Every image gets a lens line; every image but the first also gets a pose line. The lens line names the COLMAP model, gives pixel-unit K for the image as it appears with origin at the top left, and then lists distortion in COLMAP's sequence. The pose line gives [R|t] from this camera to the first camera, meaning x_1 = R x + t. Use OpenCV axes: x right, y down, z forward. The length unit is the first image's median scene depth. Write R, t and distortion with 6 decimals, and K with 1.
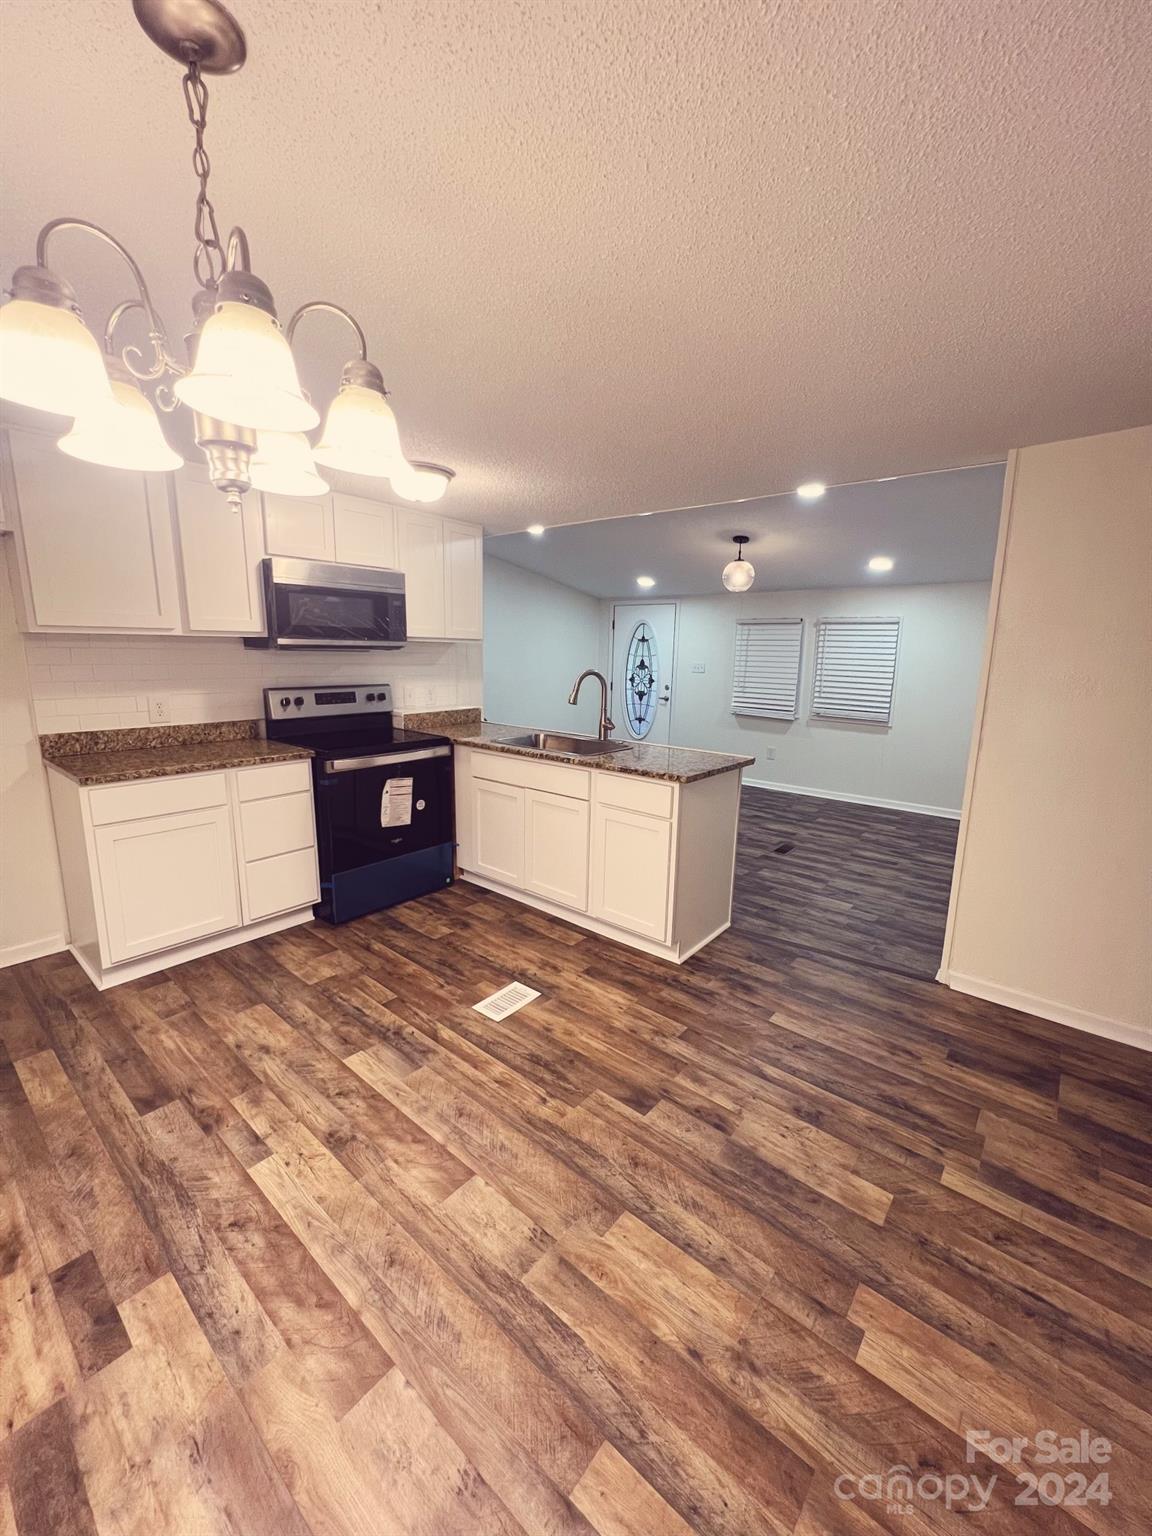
lens RADIAL K [[612.5, 0, 578.5], [0, 612.5, 766.7], [0, 0, 1]] dist [-0.000404, 0.000469]
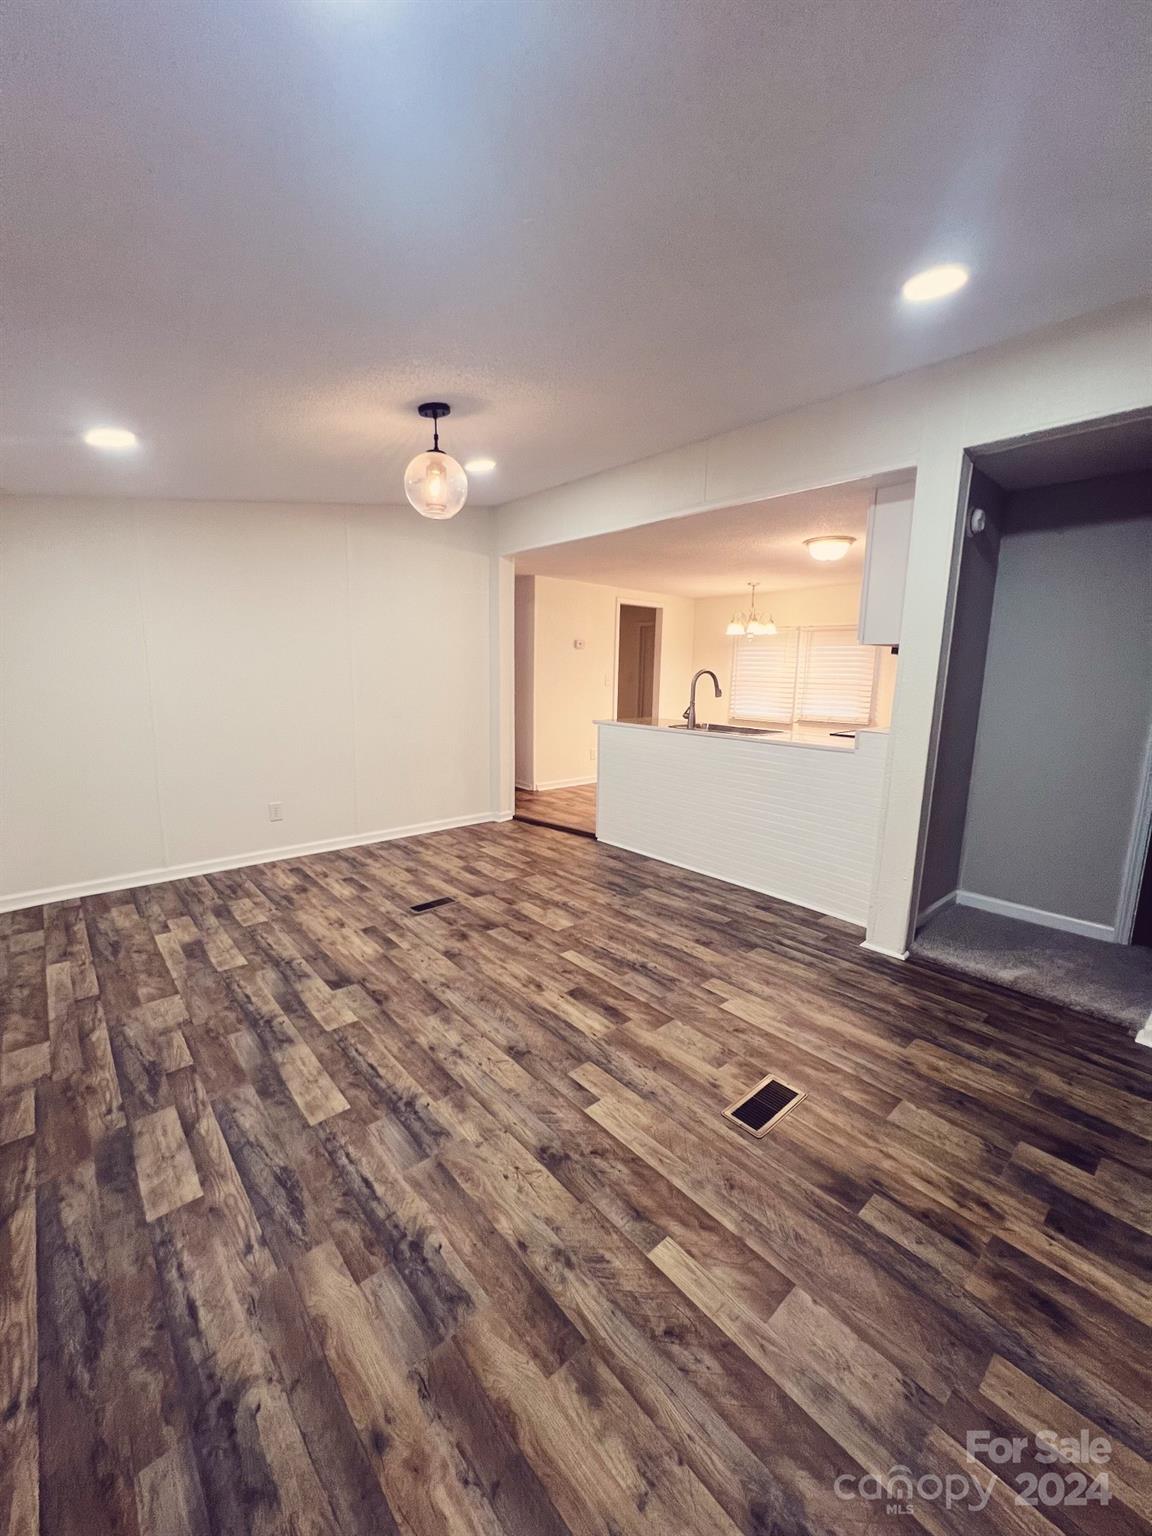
lens RADIAL K [[612.5, 0, 578.5], [0, 612.5, 766.7], [0, 0, 1]] dist [-0.000404, 0.000469]
pose [[-0.989026, -0.056844, 0.136371, 0.064774], [-0.006726, 0.939388, 0.342791, -0.268431], [-0.147591, 0.338111, -0.929461, 1.537252]]
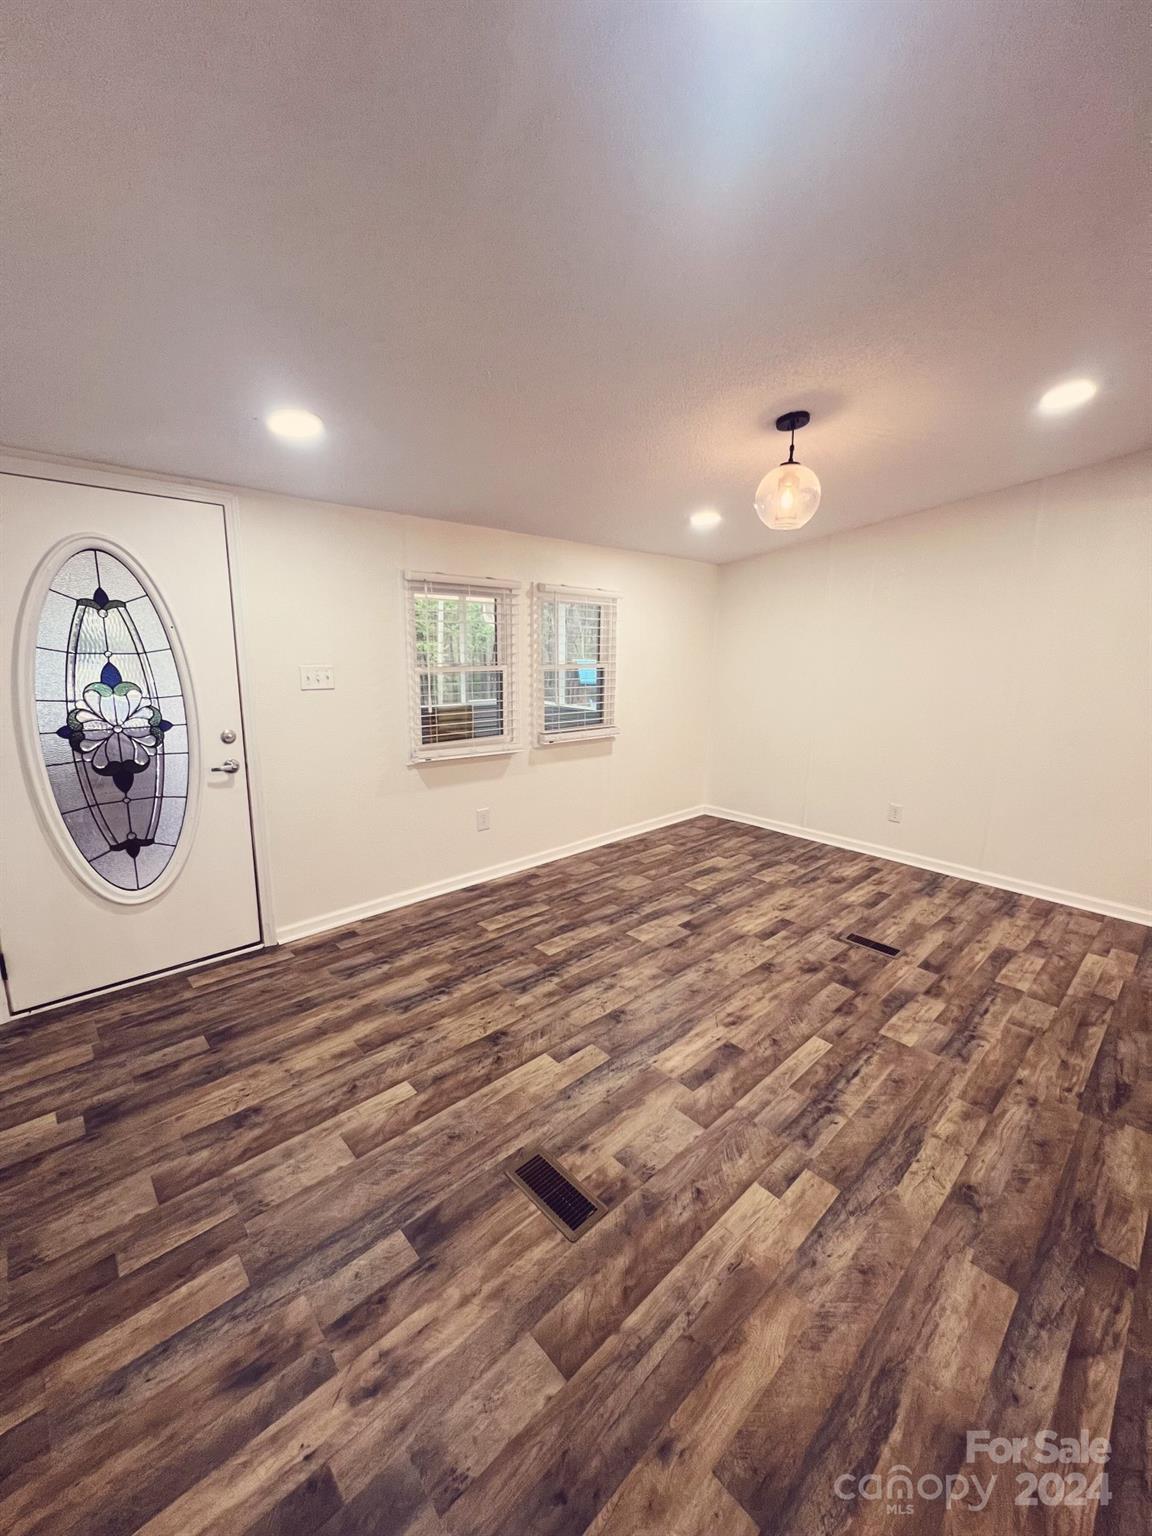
lens RADIAL K [[612.5, 0, 578.5], [0, 612.5, 766.7], [0, 0, 1]] dist [-0.000404, 0.000469]
pose [[0.112869, -0.218374, 0.969316, -0.290837], [0.168999, 0.965555, 0.197848, -0.228143], [-0.979132, 0.141482, 0.145886, 1.133462]]
